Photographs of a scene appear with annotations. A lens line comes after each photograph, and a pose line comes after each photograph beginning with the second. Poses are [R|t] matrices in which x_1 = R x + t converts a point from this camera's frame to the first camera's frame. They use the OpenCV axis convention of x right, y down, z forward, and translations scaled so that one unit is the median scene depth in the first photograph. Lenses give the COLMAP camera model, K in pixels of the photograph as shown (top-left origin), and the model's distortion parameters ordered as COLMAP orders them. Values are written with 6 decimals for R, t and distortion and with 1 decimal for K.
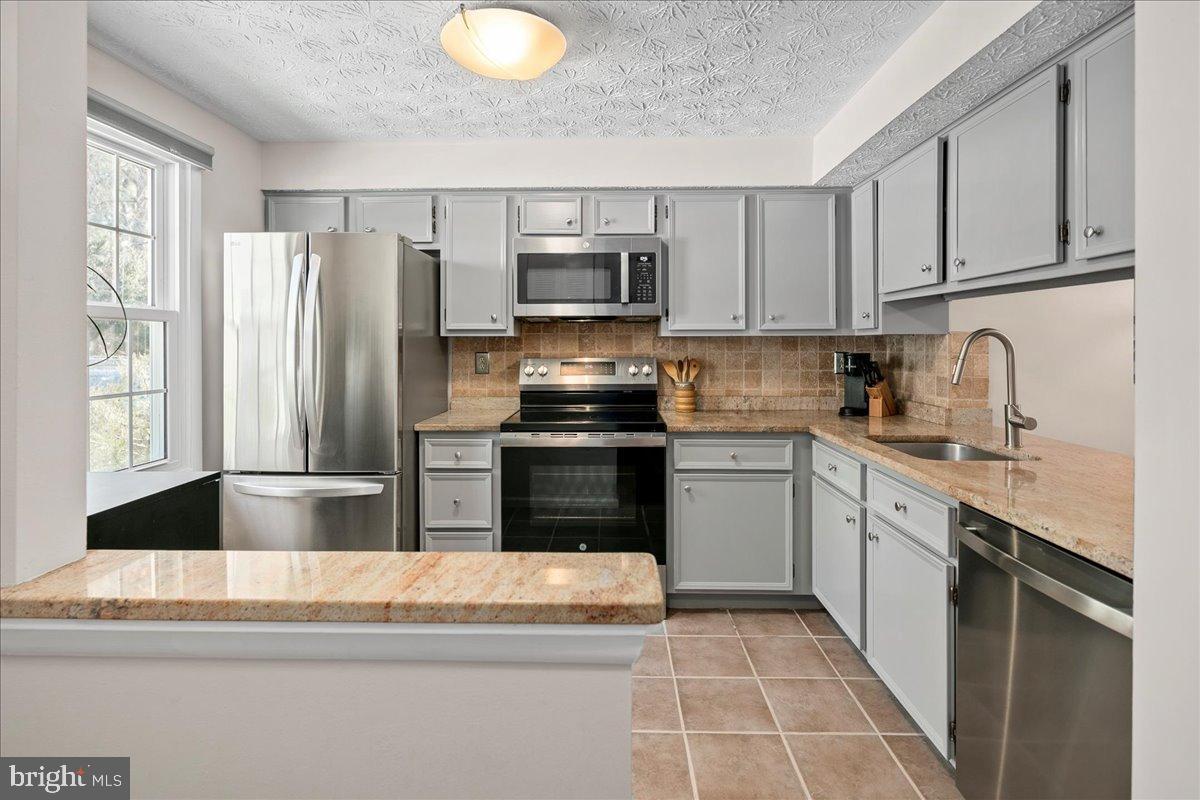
lens RADIAL K [[590.0, 0, 598.3], [0, 590.0, 347.6], [0, 0, 1]] dist [0.006684, -0.007128]
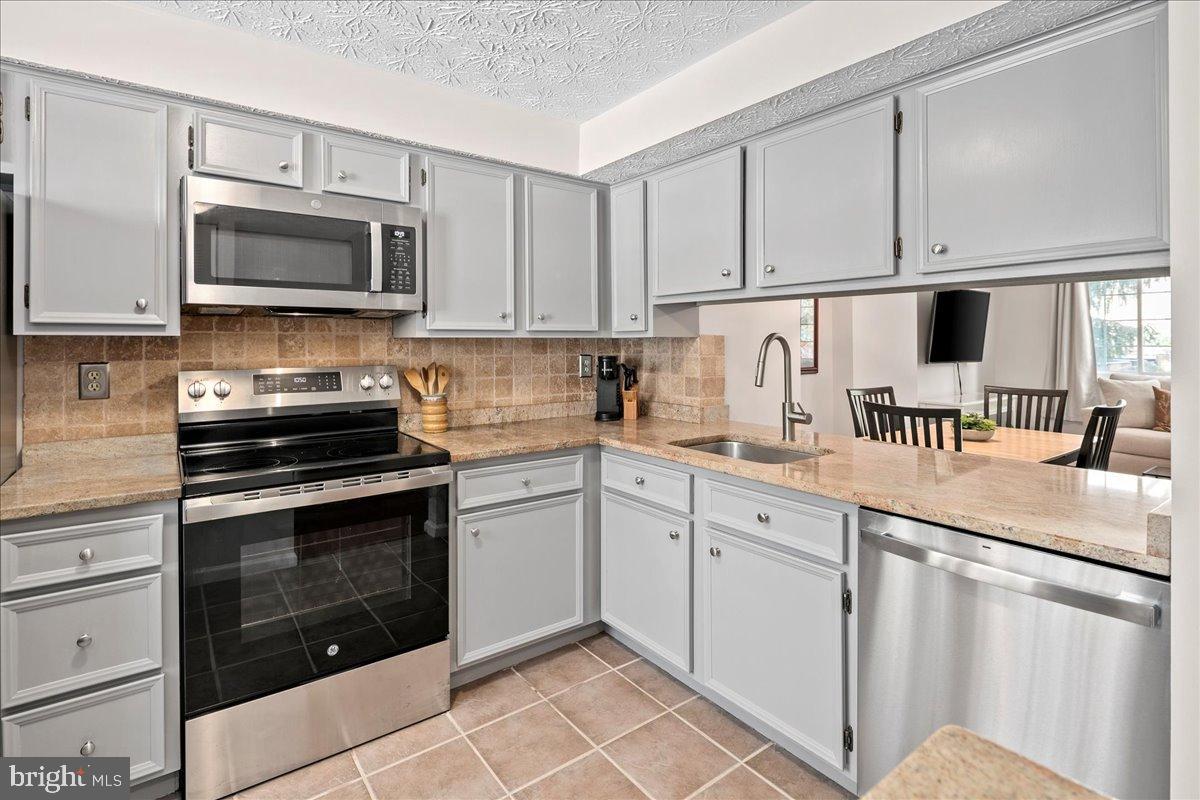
lens RADIAL K [[583.9, 0, 593.9], [0, 583.9, 344.8], [0, 0, 1]] dist [0.007417, -0.003320]
pose [[0.790750, -0.001974, 0.612136, -0.191568], [0.004689, 0.999985, -0.002833, -0.006966], [-0.612121, 0.005110, 0.790747, 0.276384]]
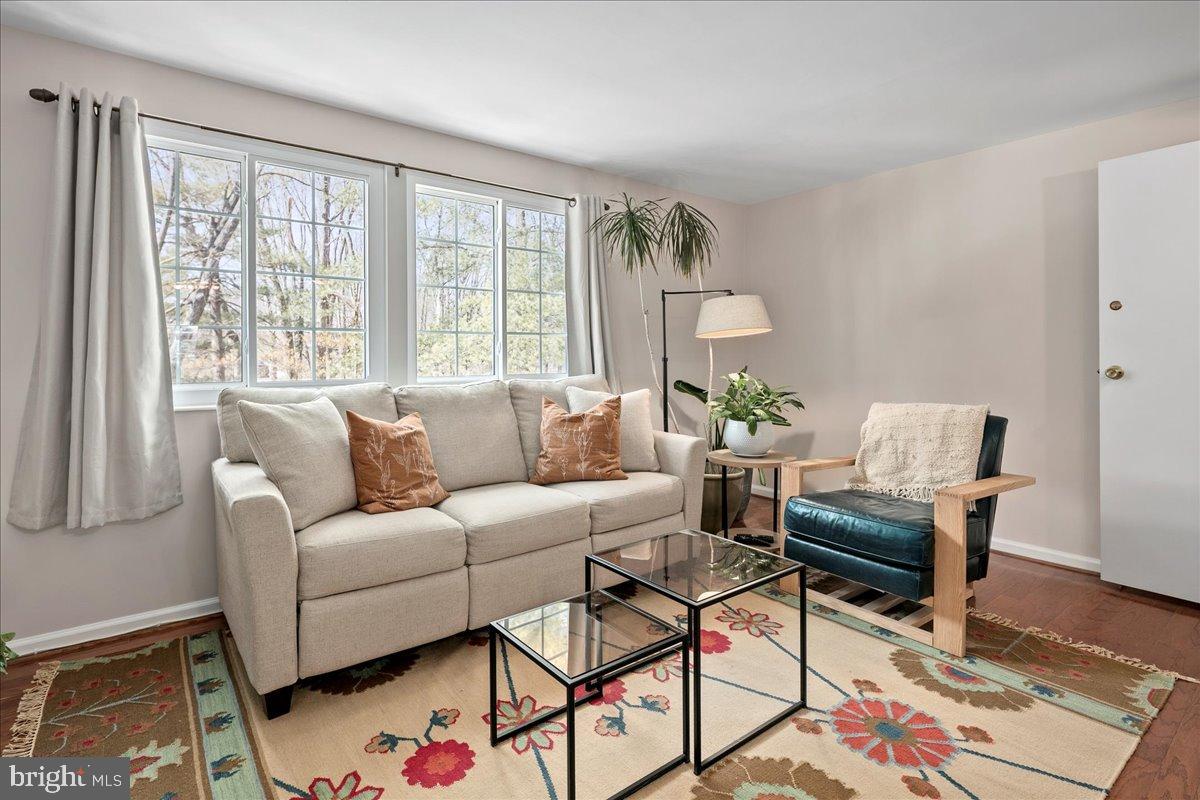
lens RADIAL K [[590.0, 0, 596.4], [0, 590.0, 355.7], [0, 0, 1]] dist [0.006684, -0.007128]
pose [[-0.630992, 0.001102, 0.775789, 1.412661], [0.008578, 0.999948, 0.005556, 0.045605], [-0.775742, 0.010161, -0.630968, 0.883726]]
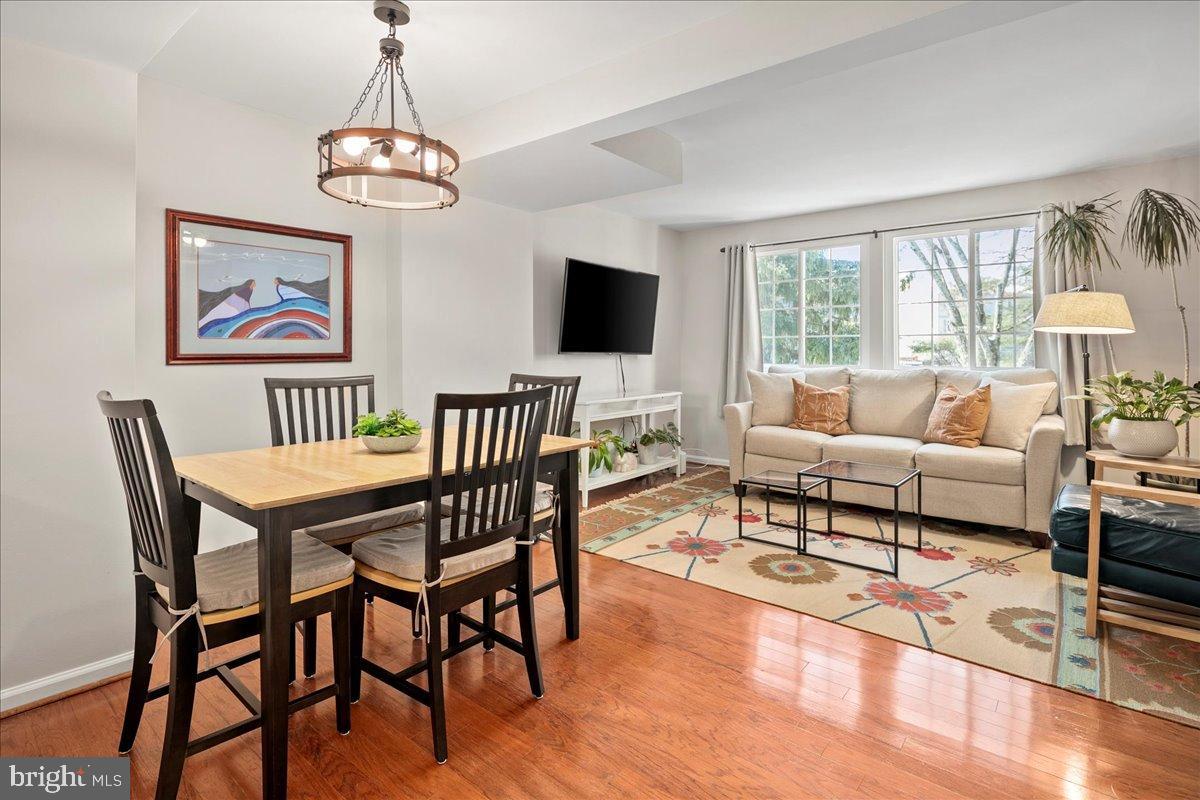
lens RADIAL K [[590.0, 0, 600.1], [0, 590.0, 355.7], [0, 0, 1]] dist [0.006684, -0.007128]
pose [[0.621439, -0.003811, 0.783453, 0.659065], [0.003435, 0.999992, 0.002140, 0.055012], [-0.783455, 0.001362, 0.621447, 0.060547]]
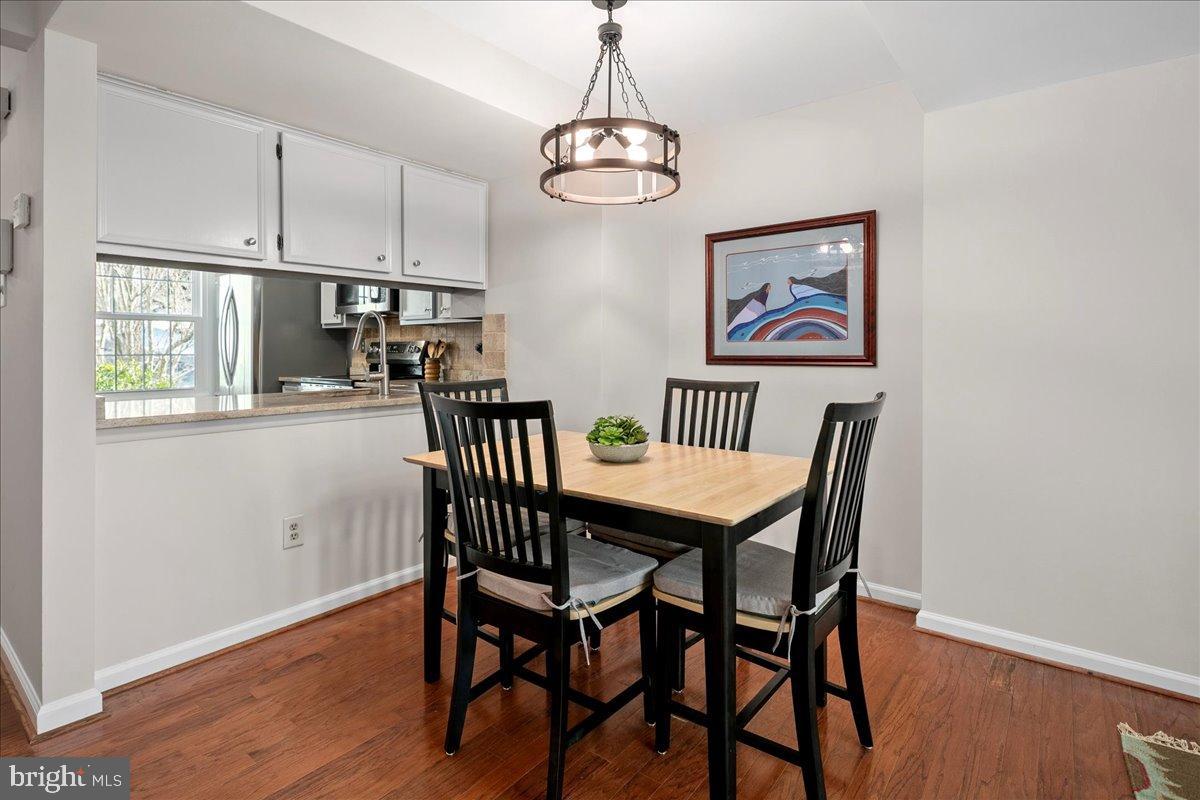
lens RADIAL K [[590.0, 0, 599.0], [0, 590.0, 353.3], [0, 0, 1]] dist [0.006684, -0.007128]
pose [[0.800626, 0.005401, -0.599140, 1.466573], [-0.006997, 0.999975, -0.000336, 0.050017], [0.599123, 0.004462, 0.800644, 0.153324]]
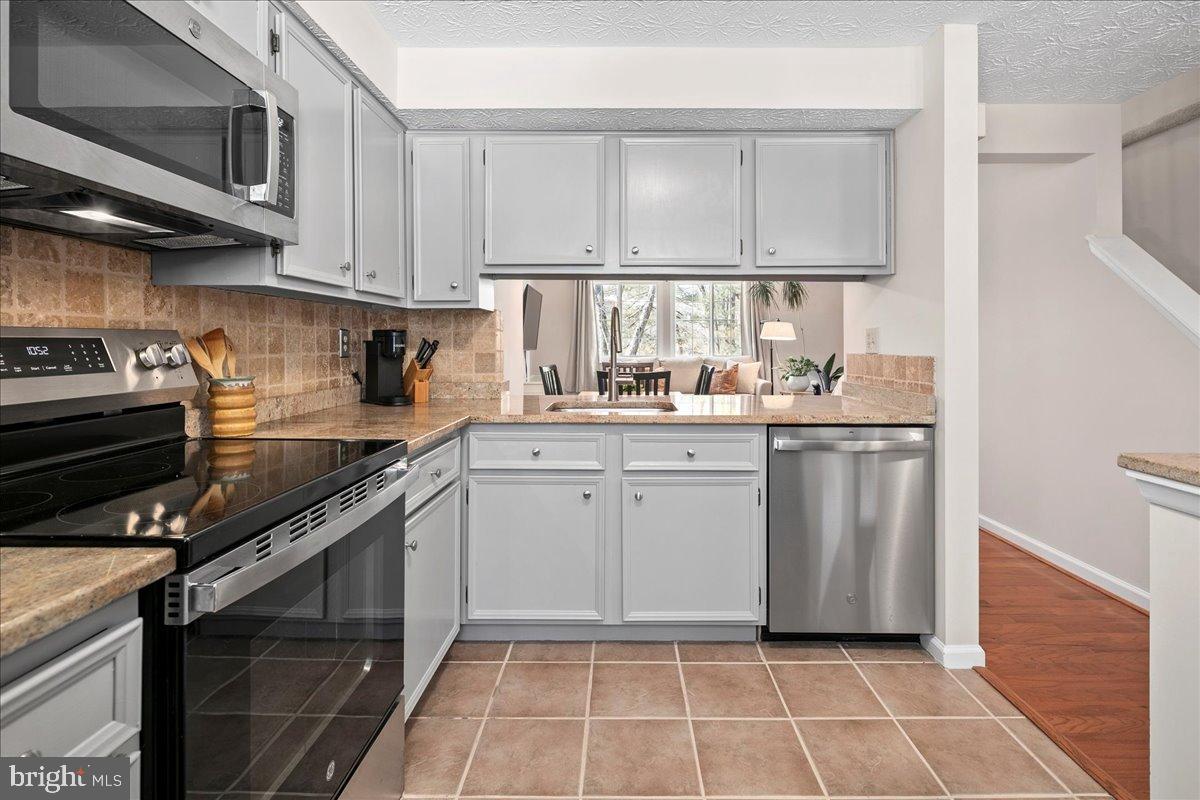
lens RADIAL K [[590.0, 0, 626.8], [0, 590.0, 343.8], [0, 0, 1]] dist [0.006684, -0.007128]
pose [[-0.028026, 0.000890, 0.999607, -0.435072], [0.005758, 0.999983, -0.000729, 0.034926], [-0.999591, 0.005735, -0.028030, 0.768175]]
